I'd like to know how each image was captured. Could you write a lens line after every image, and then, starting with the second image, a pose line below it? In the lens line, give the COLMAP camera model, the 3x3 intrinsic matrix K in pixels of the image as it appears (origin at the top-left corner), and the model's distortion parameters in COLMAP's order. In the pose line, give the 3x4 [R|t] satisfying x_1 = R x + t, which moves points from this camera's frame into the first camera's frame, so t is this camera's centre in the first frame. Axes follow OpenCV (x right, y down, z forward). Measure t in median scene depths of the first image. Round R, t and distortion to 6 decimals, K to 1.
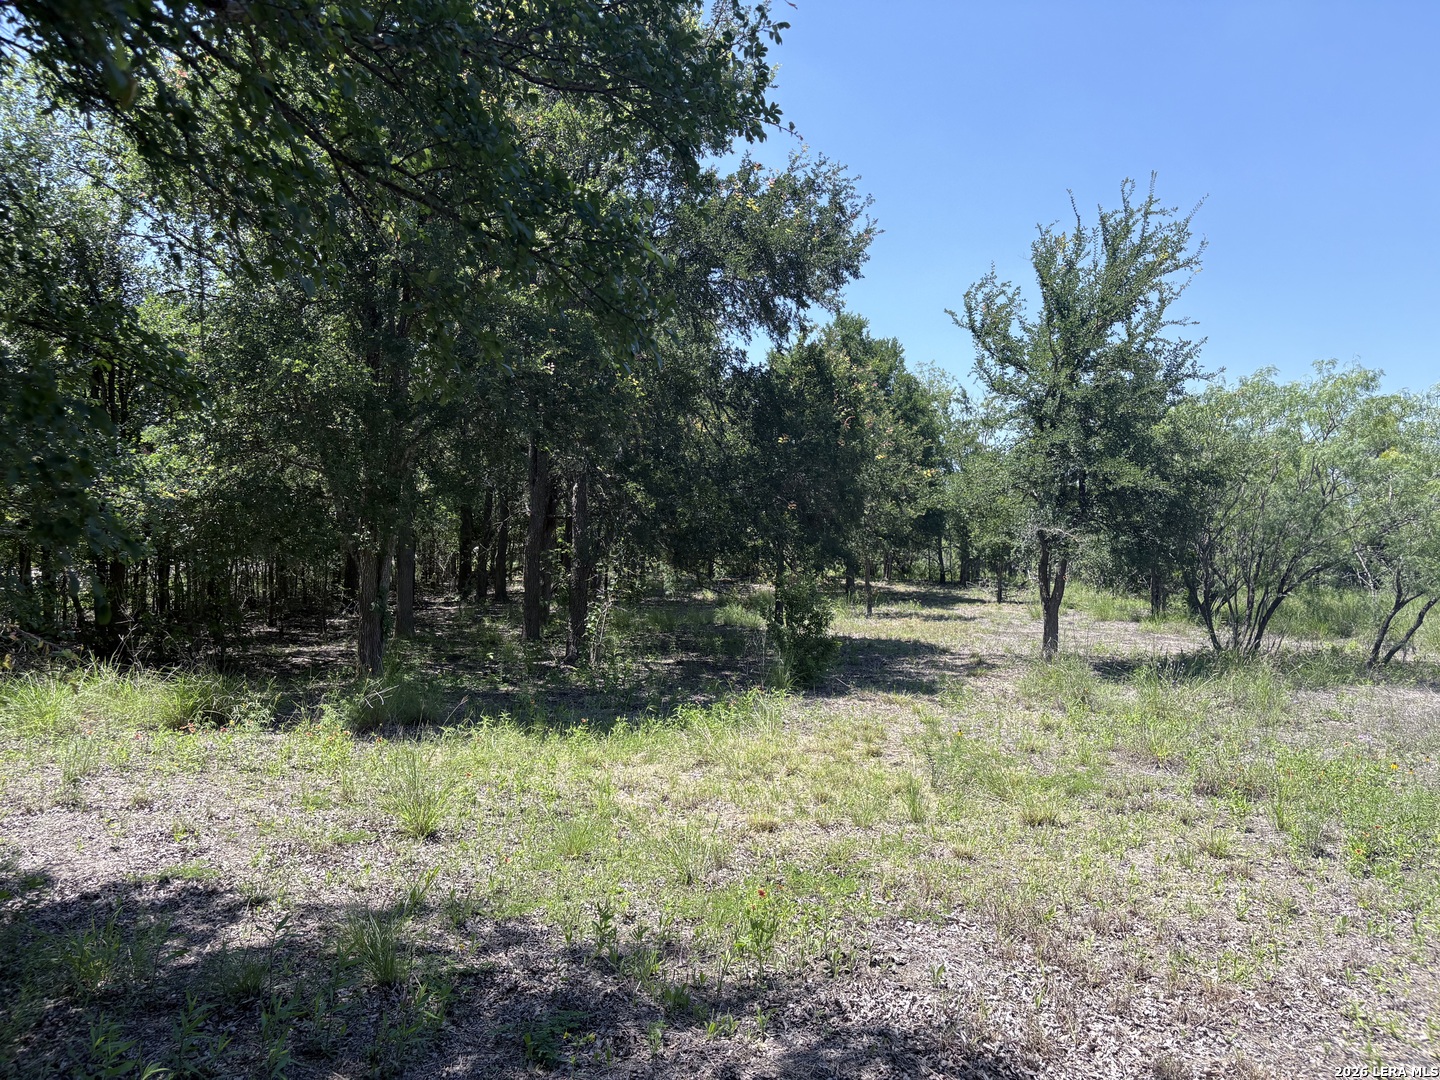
lens RADIAL K [[1081.8, 0, 716.4], [0, 1081.8, 540.0], [0, 0, 1]] dist [0.034495, -0.039751]
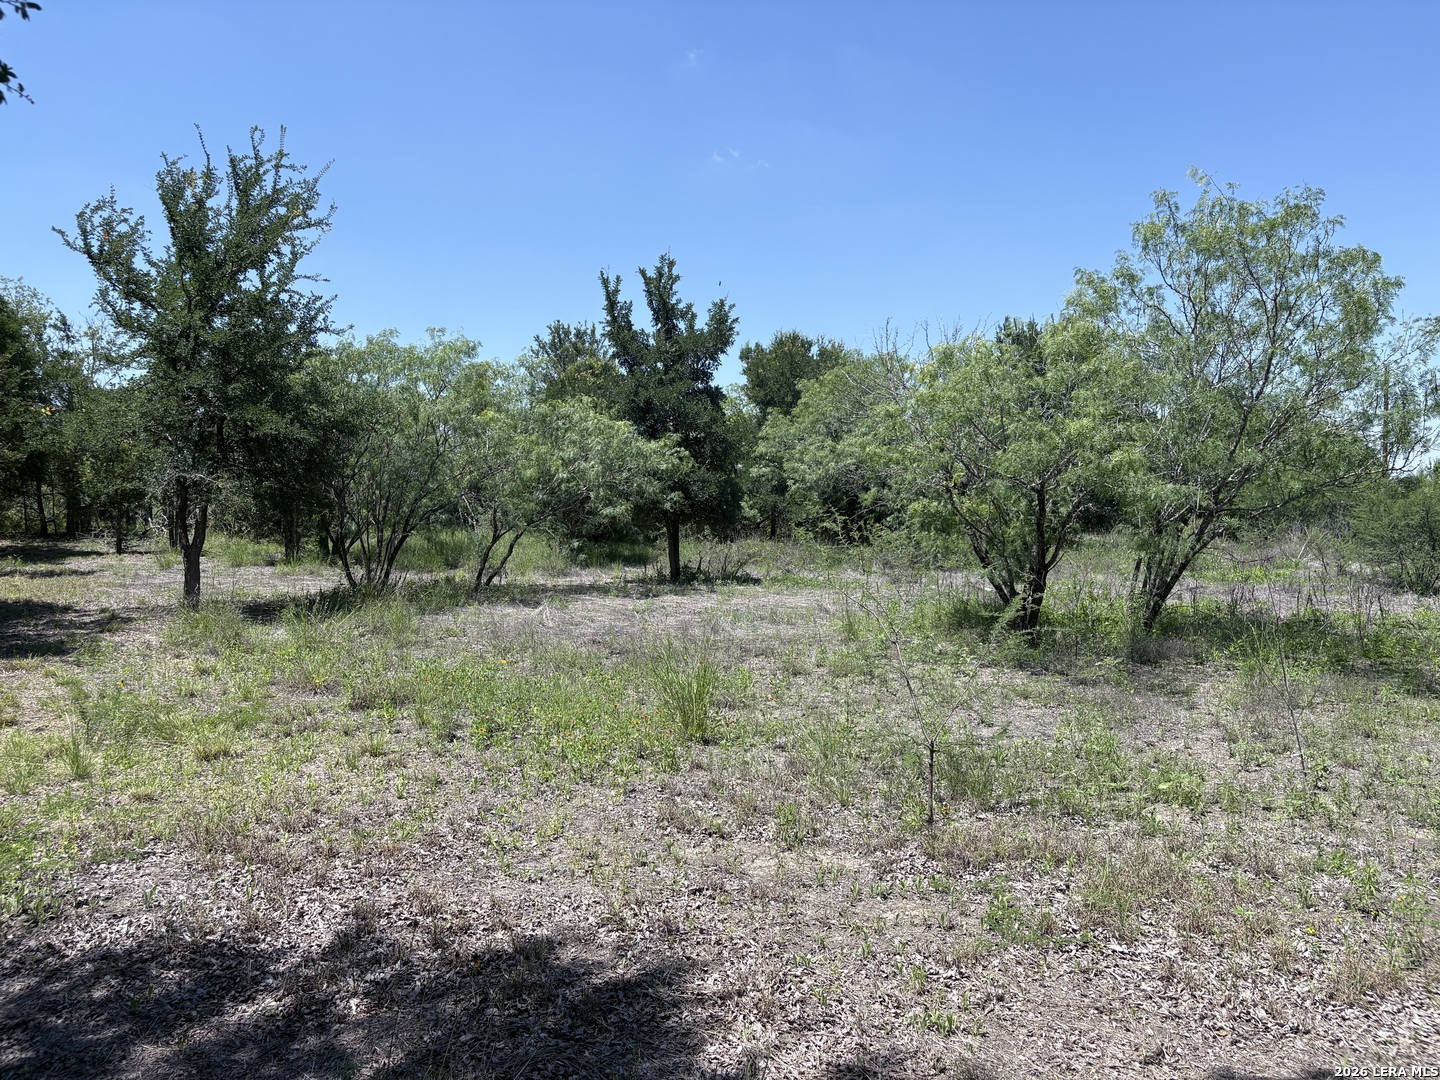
lens RADIAL K [[1081.8, 0, 716.4], [0, 1081.8, 540.0], [0, 0, 1]] dist [0.034495, -0.039751]
pose [[0.719902, -0.039606, 0.692945, -0.030721], [0.004452, 0.998614, 0.052452, -0.000587], [-0.694061, -0.034676, 0.719080, -0.035147]]
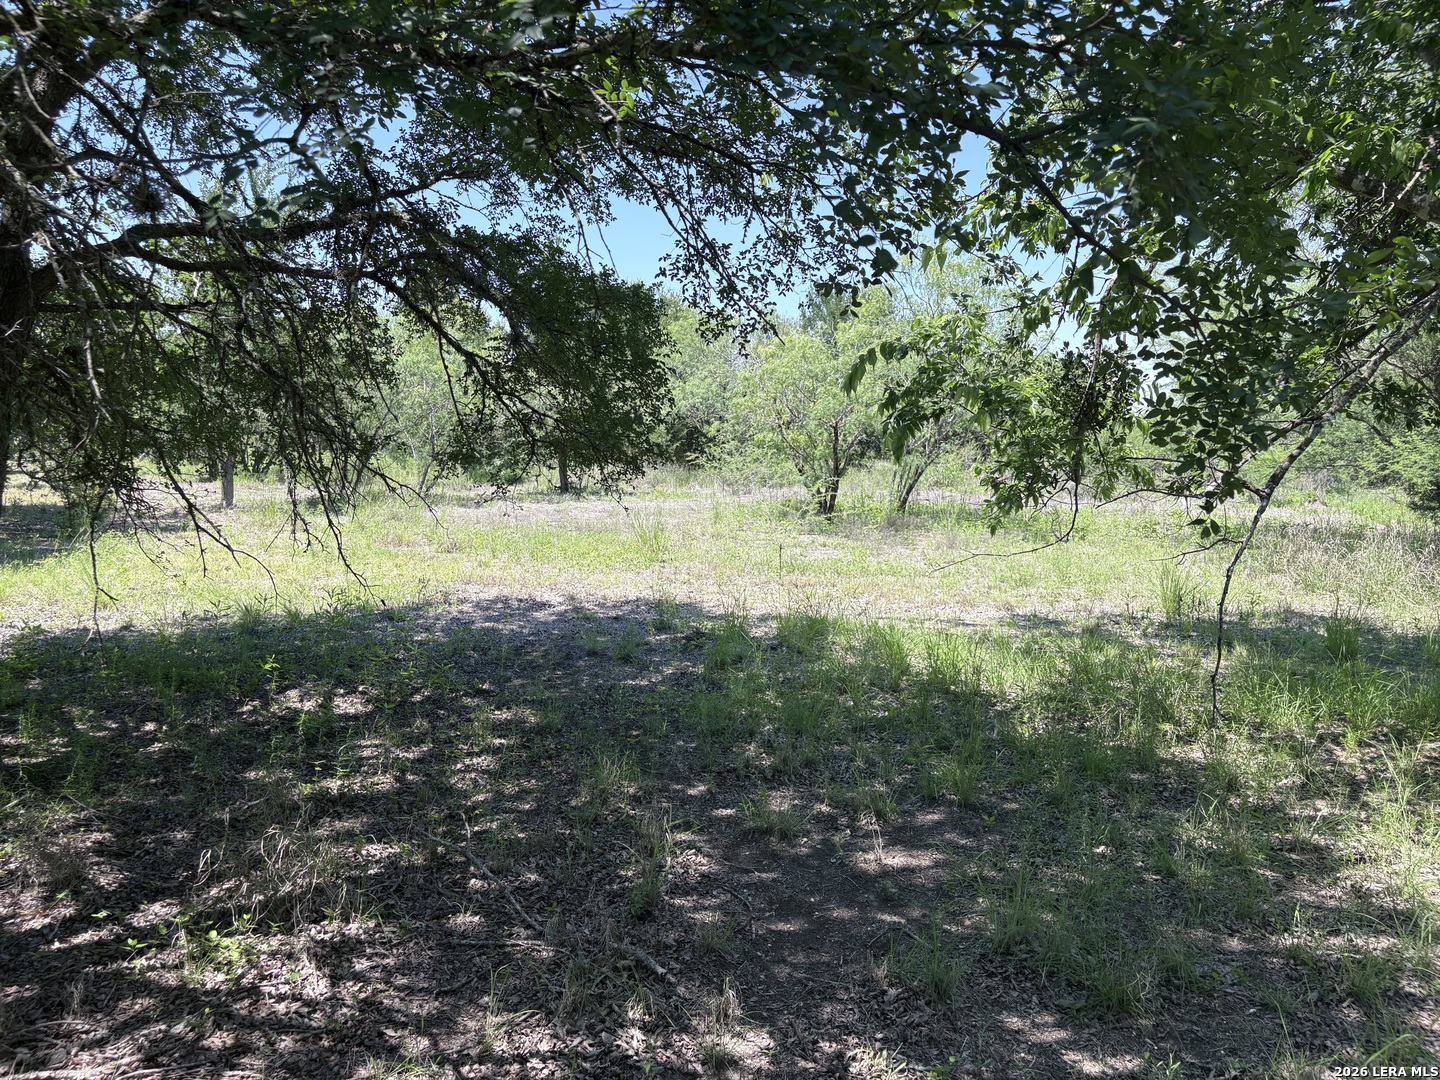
lens RADIAL K [[1081.8, 0, 716.4], [0, 1081.8, 540.0], [0, 0, 1]] dist [0.034495, -0.039751]
pose [[0.592769, -0.086788, 0.800682, -0.407566], [-0.010284, 0.993280, 0.115277, -0.007171], [-0.805307, -0.076567, 0.587893, -0.263894]]
